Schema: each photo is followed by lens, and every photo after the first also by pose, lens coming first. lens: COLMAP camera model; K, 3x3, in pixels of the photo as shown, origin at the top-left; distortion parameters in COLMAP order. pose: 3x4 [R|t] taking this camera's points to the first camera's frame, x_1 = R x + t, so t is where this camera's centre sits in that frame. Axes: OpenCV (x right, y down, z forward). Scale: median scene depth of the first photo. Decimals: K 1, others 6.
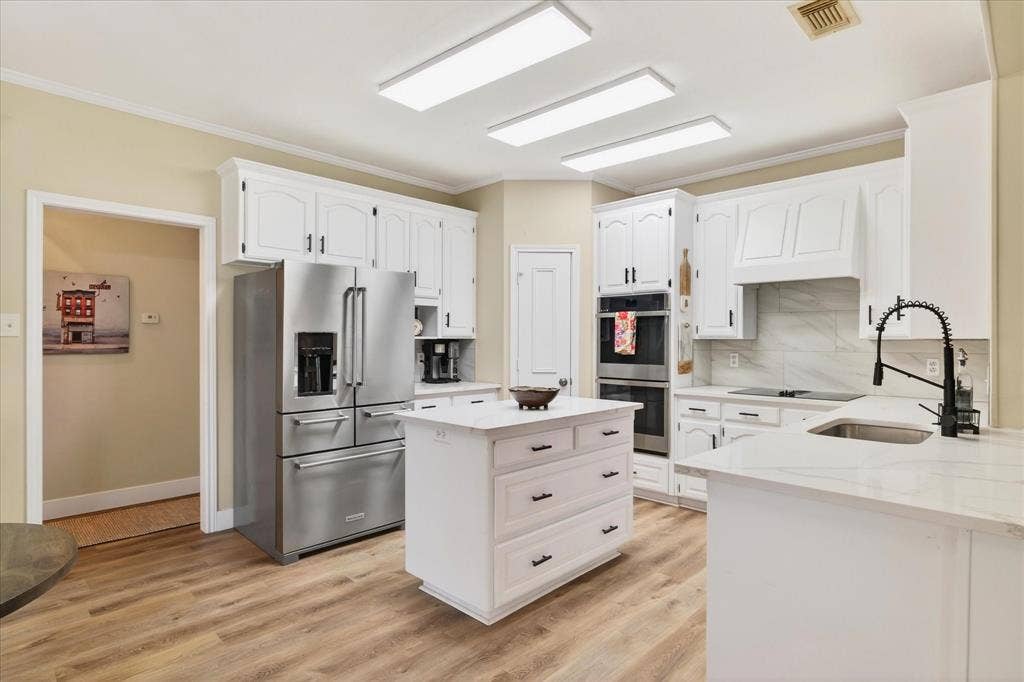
lens RADIAL K [[530.5, 0, 509.8], [0, 530.5, 338.8], [0, 0, 1]] dist [-0.009730, -0.000086]
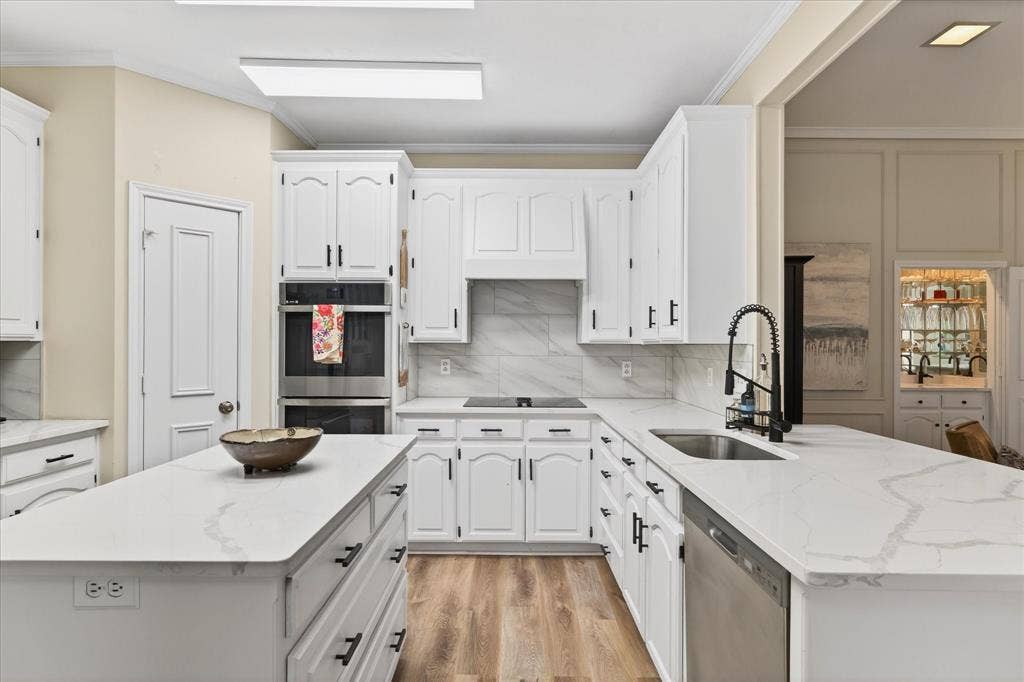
lens RADIAL K [[530.5, 0, 510.4], [0, 530.5, 342.4], [0, 0, 1]] dist [-0.009730, -0.000086]
pose [[0.713270, 0.001259, 0.700888, -0.114541], [-0.003435, 0.999993, 0.001700, -0.001719], [-0.700881, -0.003620, 0.713269, 0.313213]]
